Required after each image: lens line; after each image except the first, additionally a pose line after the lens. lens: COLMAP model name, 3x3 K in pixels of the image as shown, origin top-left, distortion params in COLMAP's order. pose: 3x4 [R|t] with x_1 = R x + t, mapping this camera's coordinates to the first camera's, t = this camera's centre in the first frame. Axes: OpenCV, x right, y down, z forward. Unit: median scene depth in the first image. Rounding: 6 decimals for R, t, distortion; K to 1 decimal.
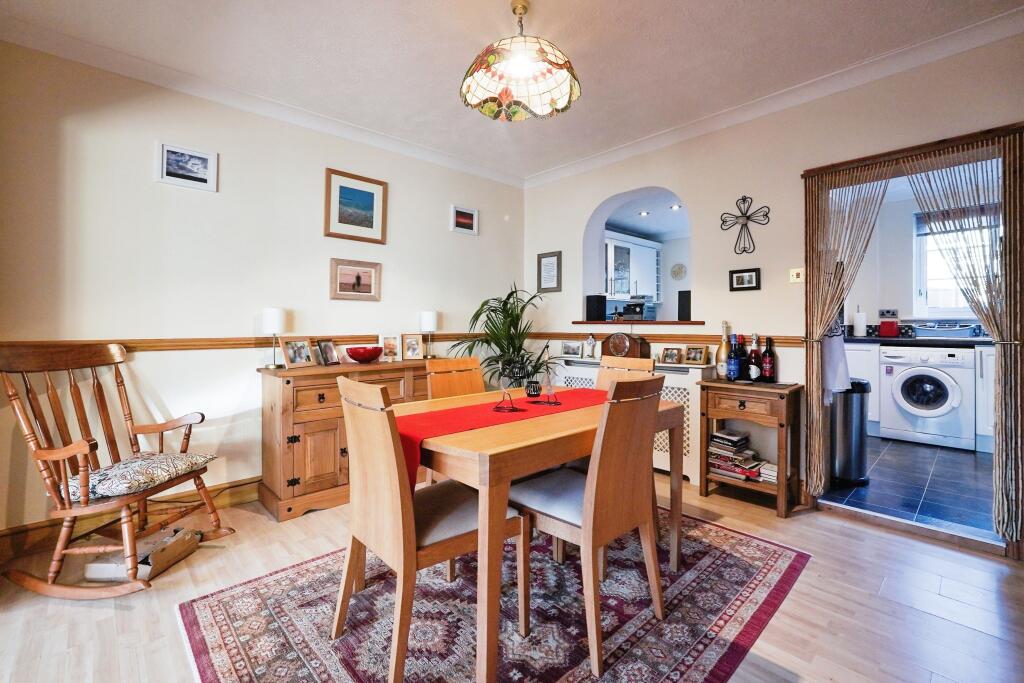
lens RADIAL K [[441.2, 0, 514.5], [0, 441.2, 313.2], [0, 0, 1]] dist [-0.000577, -0.000019]
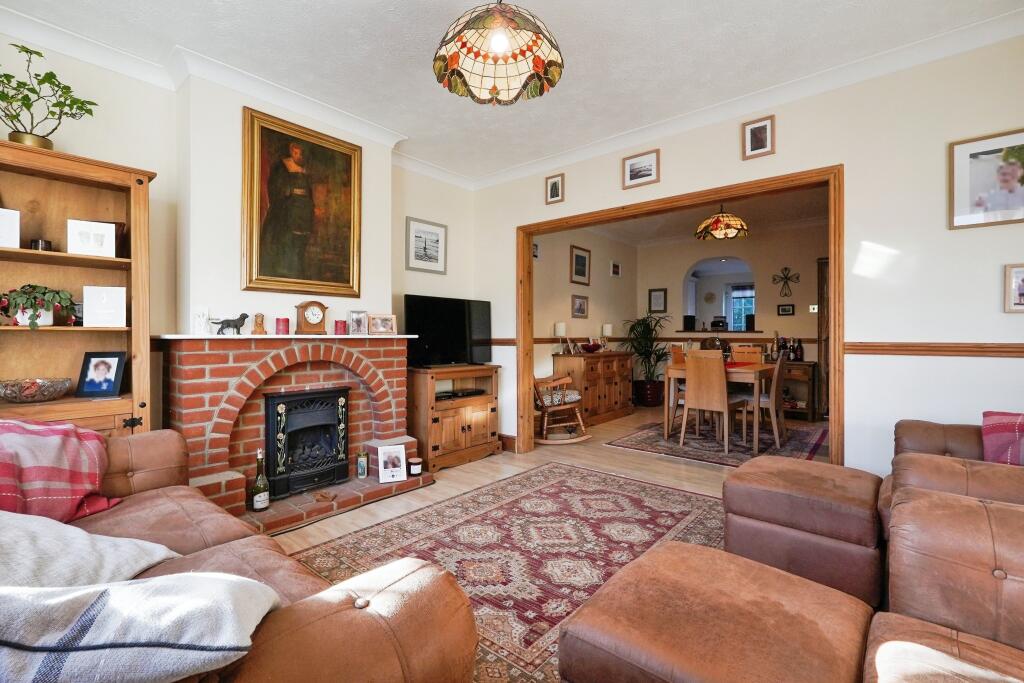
lens RADIAL K [[424.3, 0, 508.2], [0, 424.3, 332.3], [0, 0, 1]] dist [-0.045317, 0.000034]
pose [[0.996993, 0.006442, 0.077220, -0.779452], [-0.008135, 0.999733, 0.021630, -0.005690], [-0.077060, -0.022193, 0.996779, -0.687525]]
